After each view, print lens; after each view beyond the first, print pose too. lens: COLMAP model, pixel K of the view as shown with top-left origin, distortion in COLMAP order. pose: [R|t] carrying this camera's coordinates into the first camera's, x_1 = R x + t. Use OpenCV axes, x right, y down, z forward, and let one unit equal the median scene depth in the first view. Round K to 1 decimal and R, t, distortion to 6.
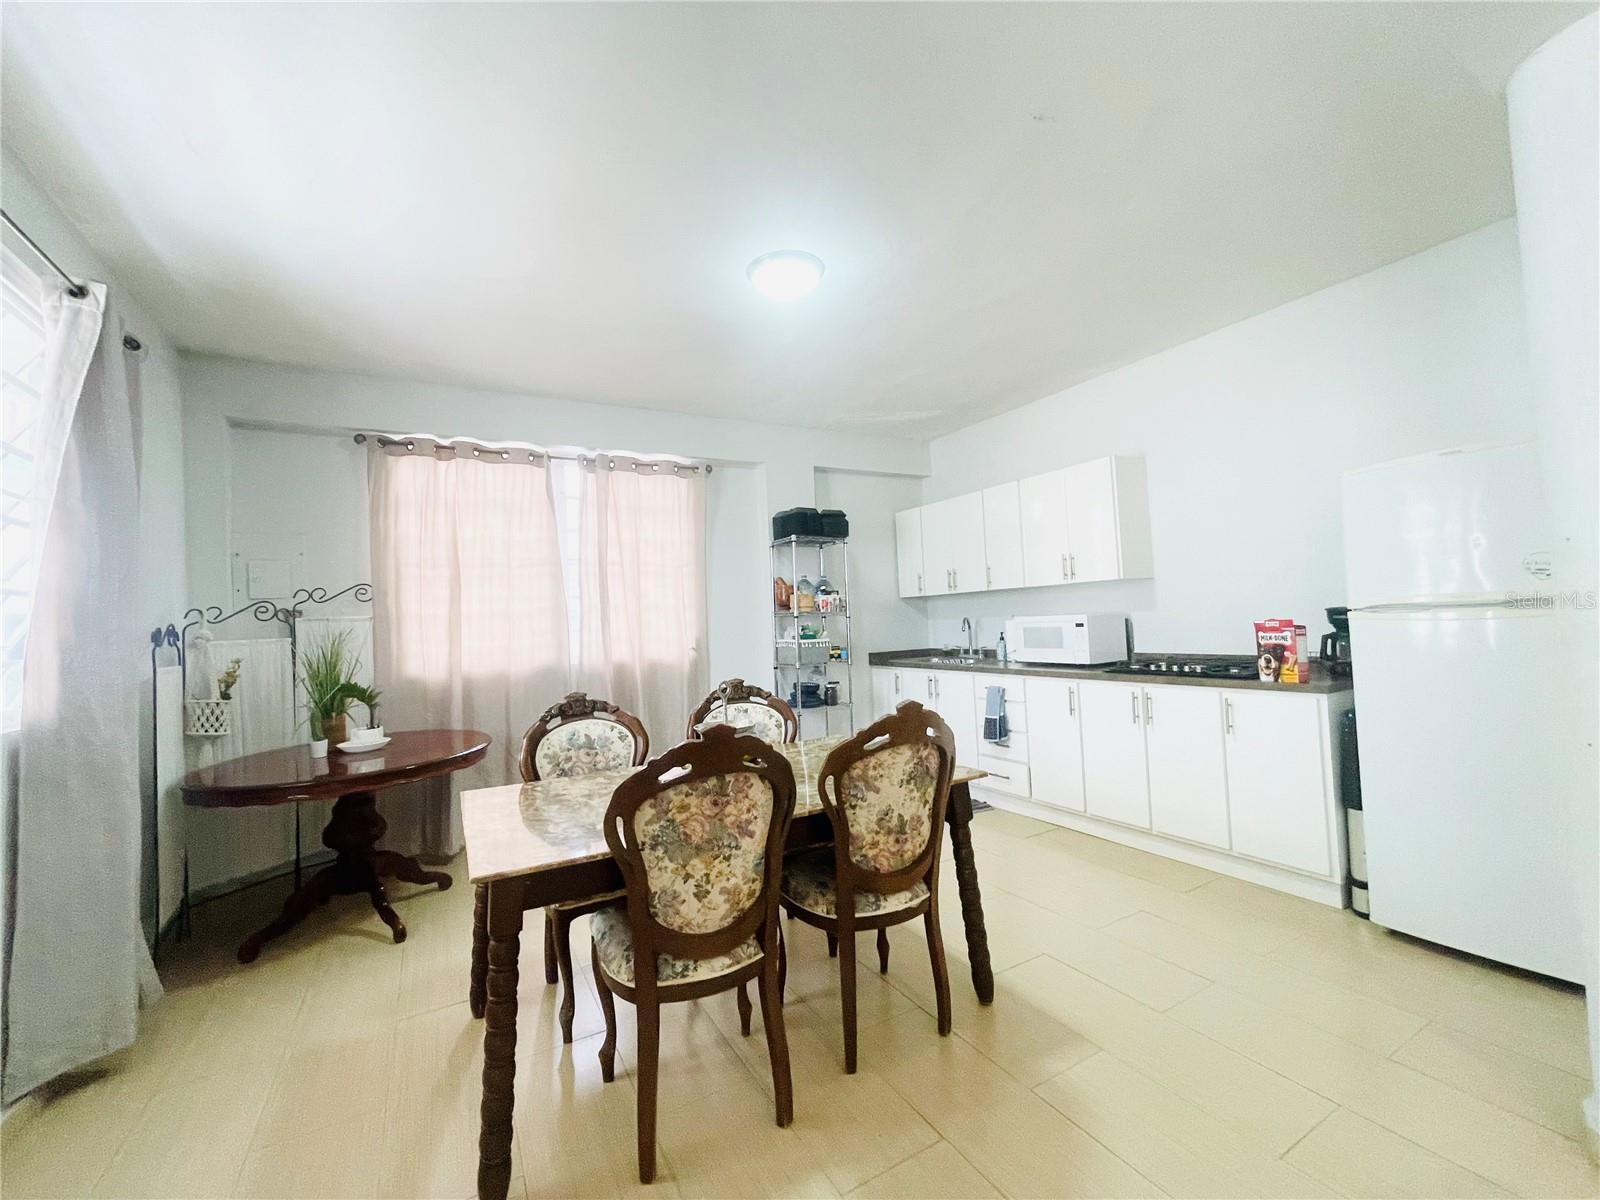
lens RADIAL K [[769.3, 0, 800.0], [0, 769.3, 600.0], [0, 0, 1]] dist [0.001519, -0.000090]
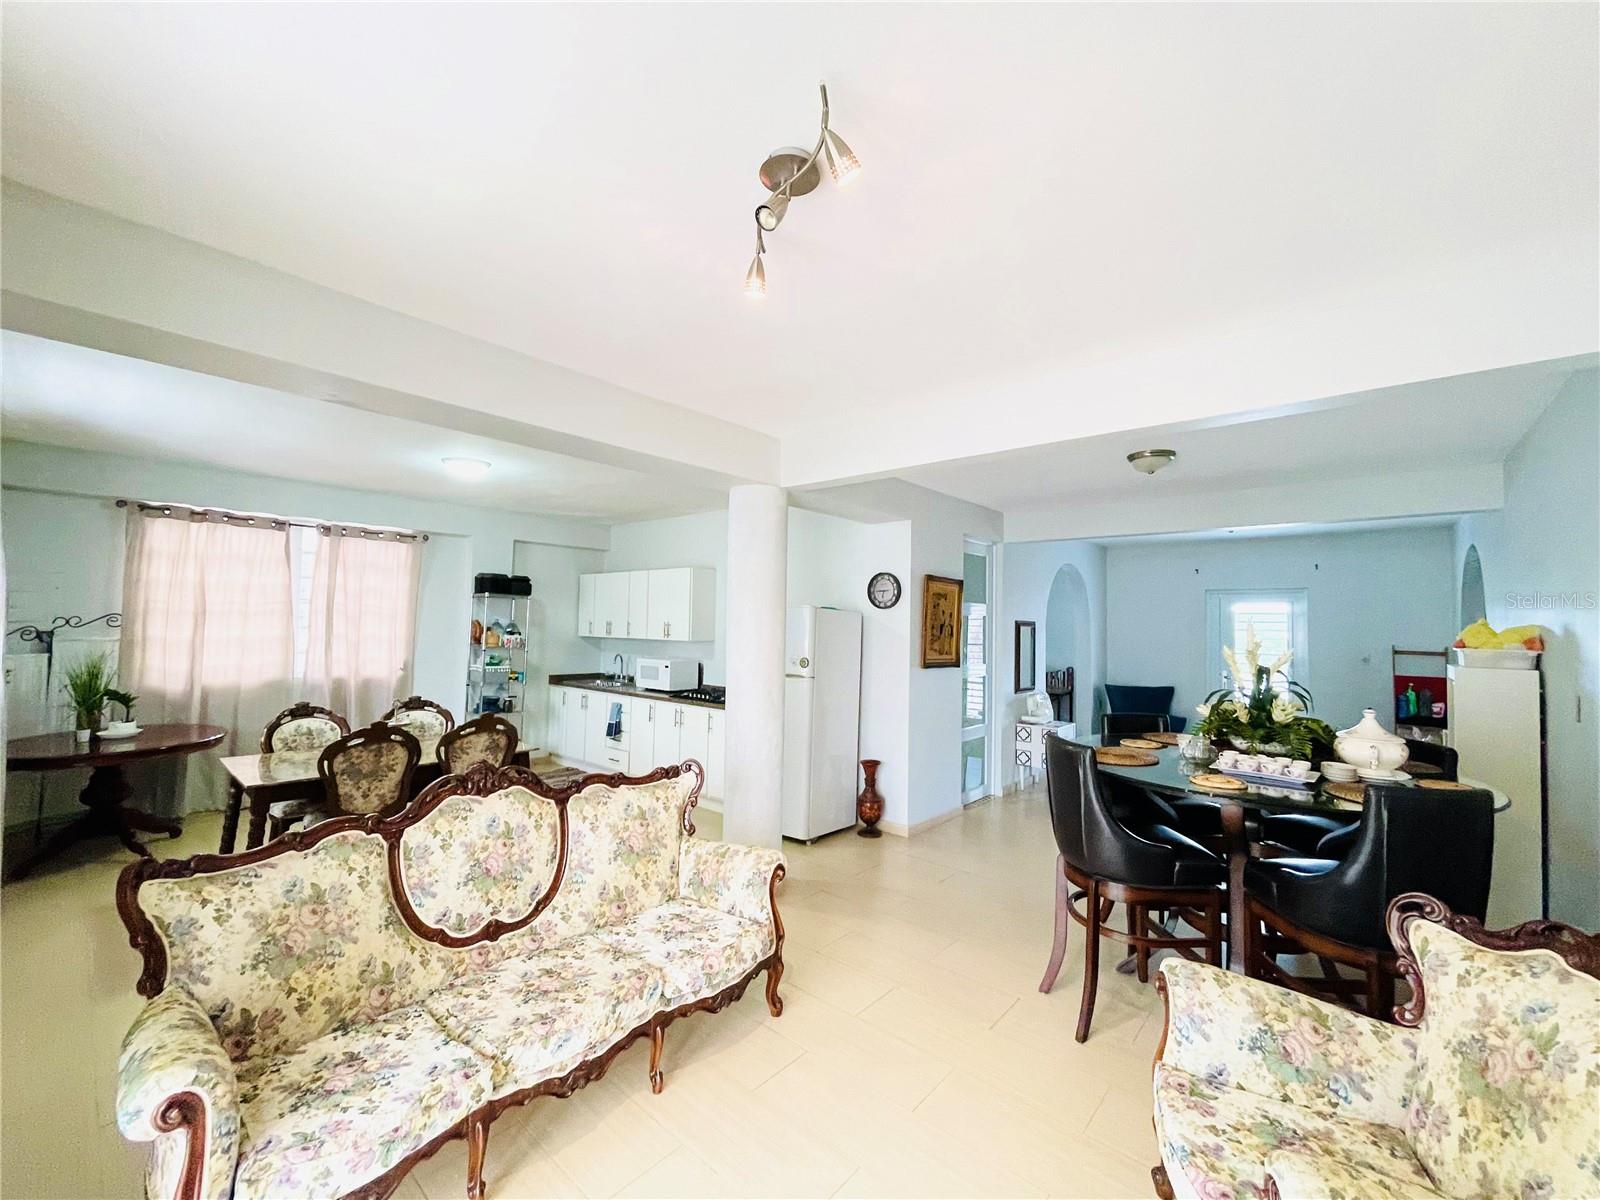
lens RADIAL K [[689.2, 0, 798.6], [0, 689.2, 608.7], [0, 0, 1]] dist [-0.001547, 0.009501]
pose [[0.937620, 0.075661, 0.339329, 0.131179], [-0.070686, 0.997133, -0.027015, -0.079002], [-0.340400, 0.001344, 0.940280, -0.523931]]
